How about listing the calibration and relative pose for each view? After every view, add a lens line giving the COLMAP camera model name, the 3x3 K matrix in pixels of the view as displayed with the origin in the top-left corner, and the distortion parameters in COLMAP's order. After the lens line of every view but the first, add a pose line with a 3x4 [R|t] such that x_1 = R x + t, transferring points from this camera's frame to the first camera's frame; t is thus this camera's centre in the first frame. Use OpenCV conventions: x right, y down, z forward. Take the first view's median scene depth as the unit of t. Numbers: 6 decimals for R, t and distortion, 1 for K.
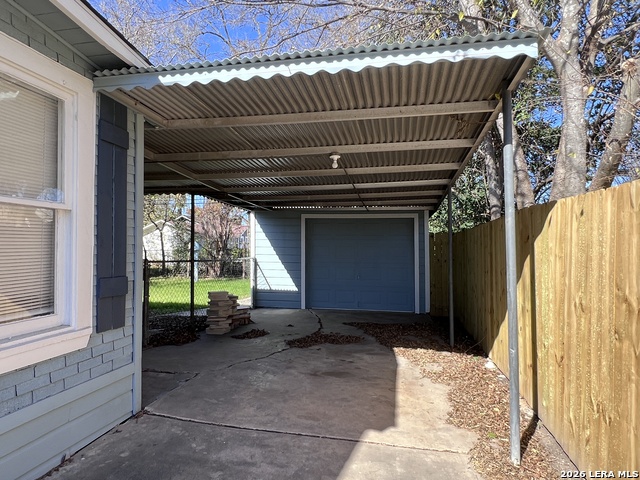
lens RADIAL K [[406.1, 0, 319.2], [0, 406.1, 239.6], [0, 0, 1]] dist [-0.004583, 0.000301]
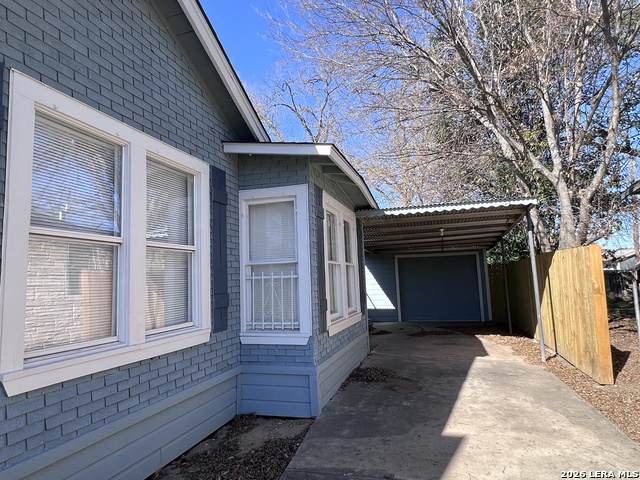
lens RADIAL K [[406.1, 0, 320.8], [0, 406.1, 242.6], [0, 0, 1]] dist [-0.004583, 0.000301]
pose [[0.994303, -0.050153, -0.094052, -0.173825], [0.043165, 0.996255, -0.074922, -0.010907], [0.097457, 0.070435, 0.992744, -0.478755]]
